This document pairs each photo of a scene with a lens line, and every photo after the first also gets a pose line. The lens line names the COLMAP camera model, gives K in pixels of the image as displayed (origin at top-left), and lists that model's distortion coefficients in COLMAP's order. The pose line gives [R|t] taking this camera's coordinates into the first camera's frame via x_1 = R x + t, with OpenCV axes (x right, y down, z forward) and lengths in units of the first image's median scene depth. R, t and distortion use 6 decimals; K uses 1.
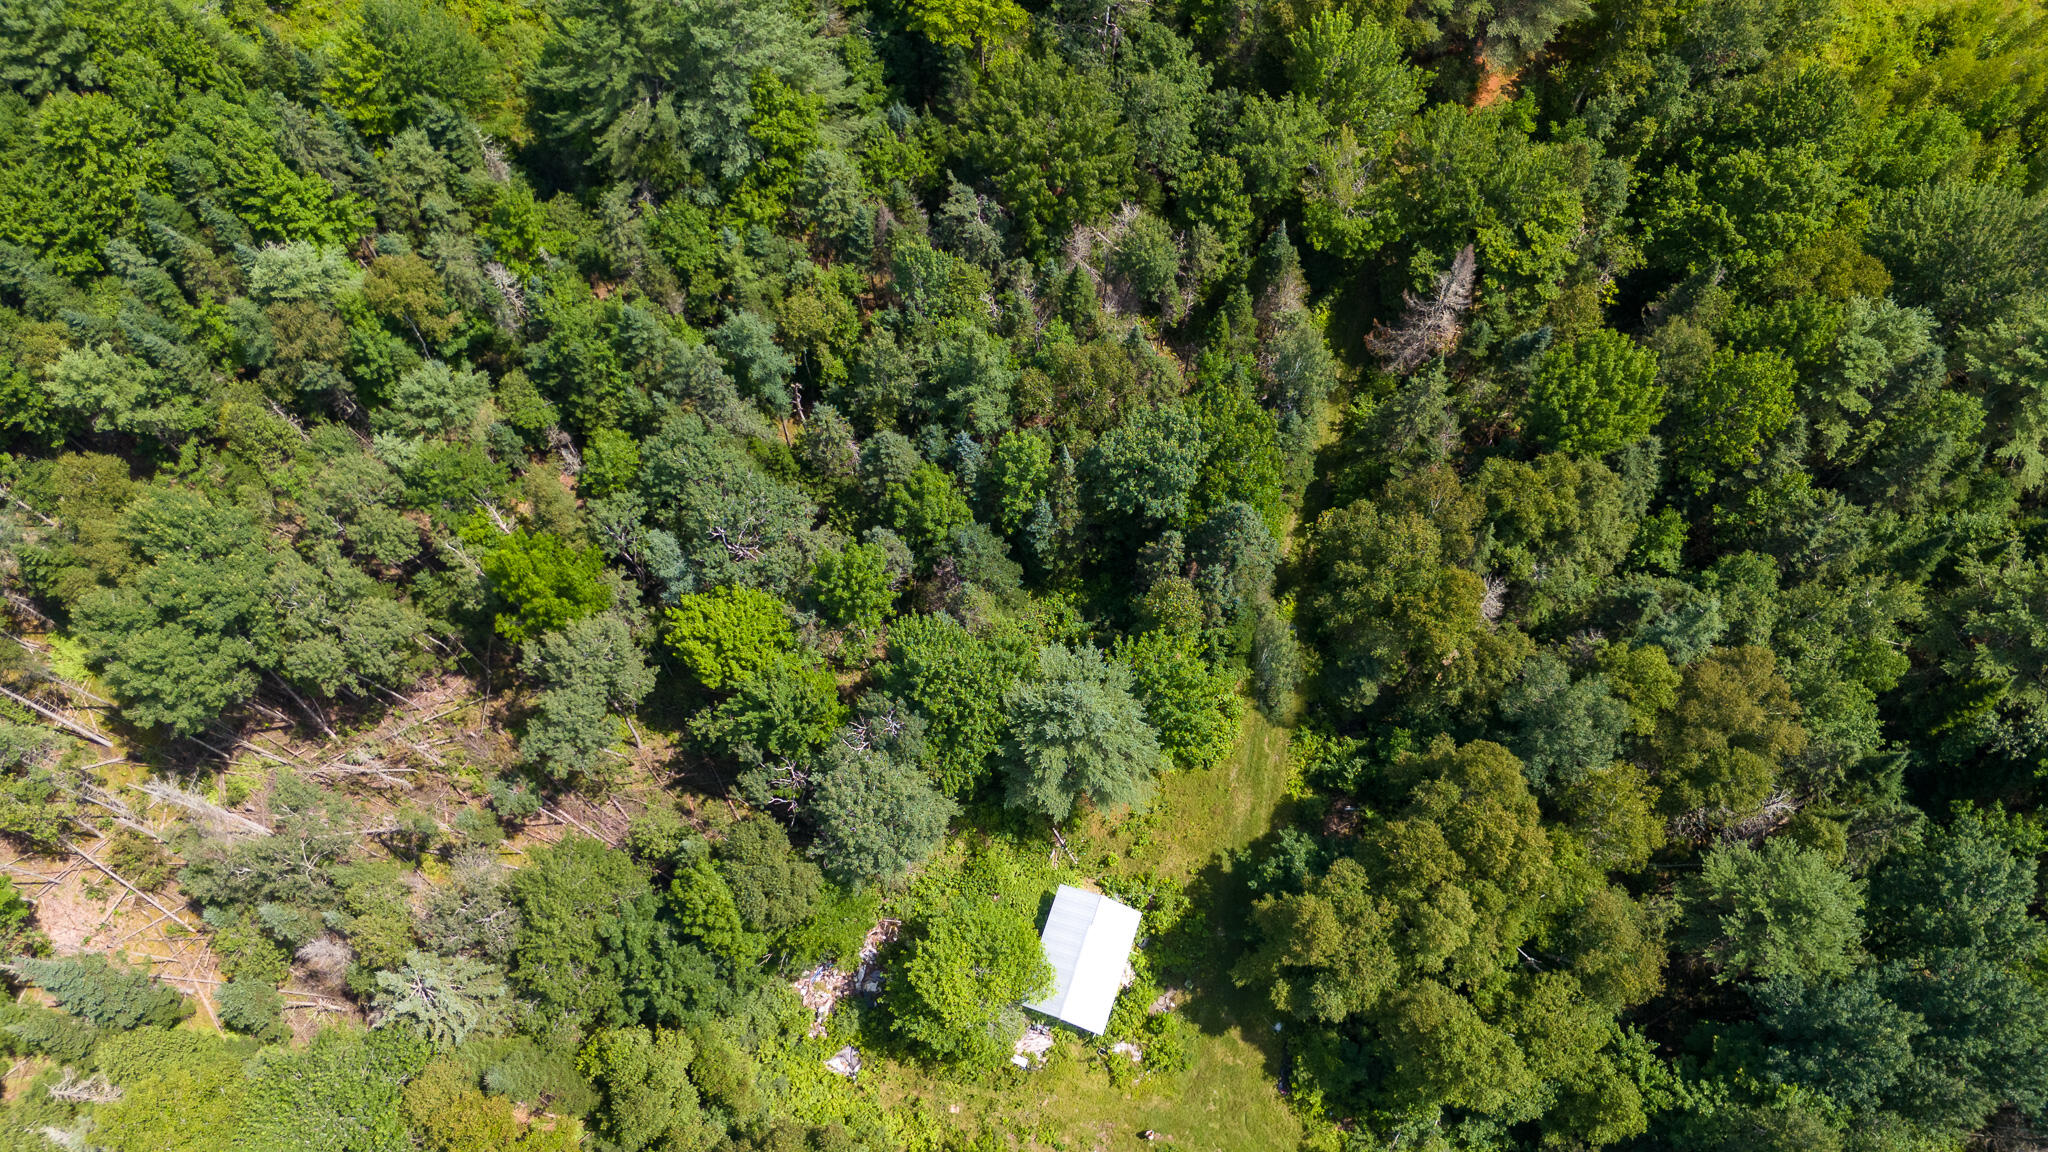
lens RADIAL K [[1514.4, 0, 1024.0], [0, 1514.4, 576.0], [0, 0, 1]] dist [0.070814, -0.068392]
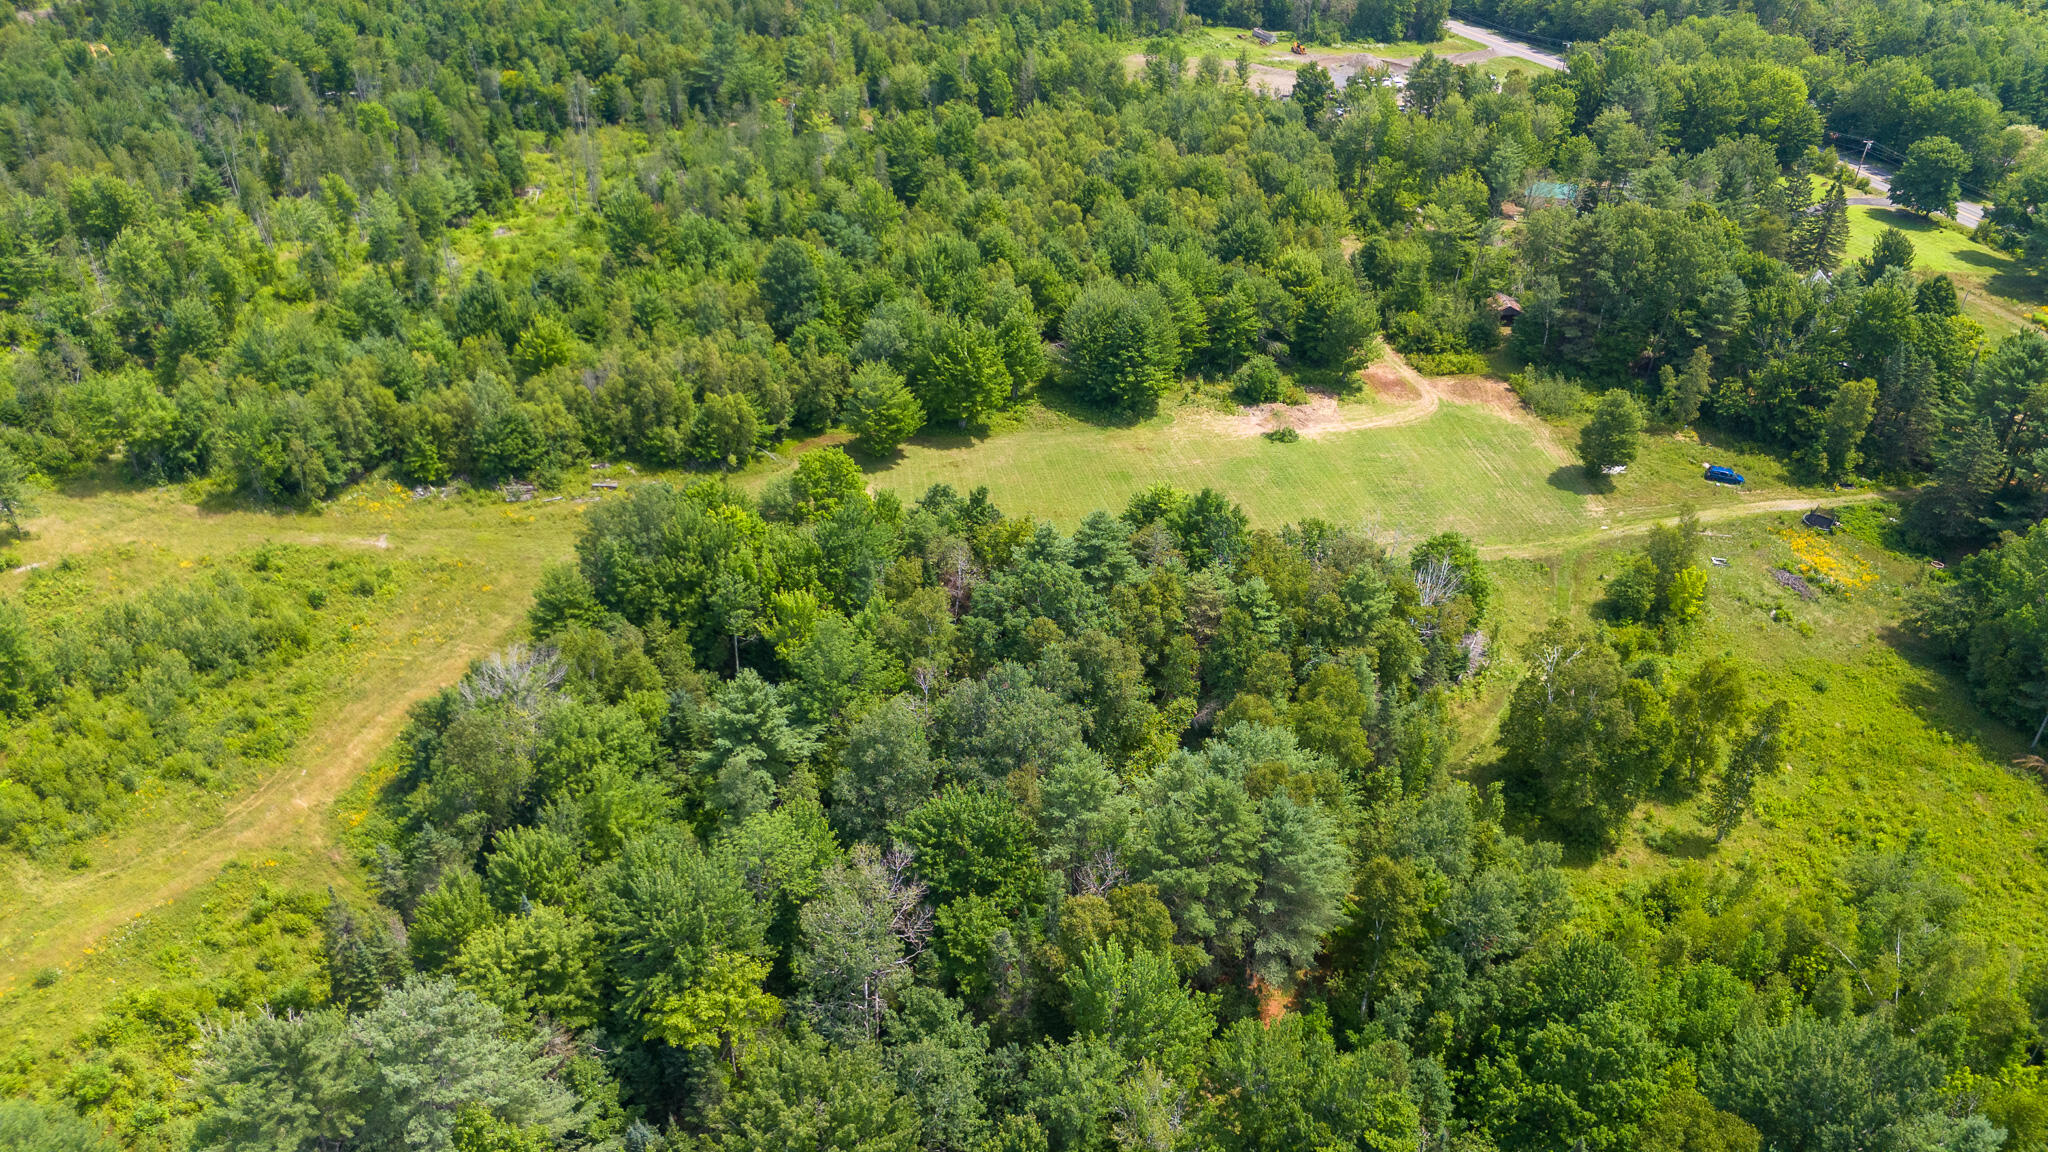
lens RADIAL K [[1509.7, 0, 1026.0], [0, 1509.7, 579.8], [0, 0, 1]] dist [0.067058, -0.069721]
pose [[0.975598, -0.100526, 0.195199, -0.006580], [0.199484, 0.777240, -0.596745, 0.010295], [-0.091728, 0.621122, 0.778327, 0.131447]]
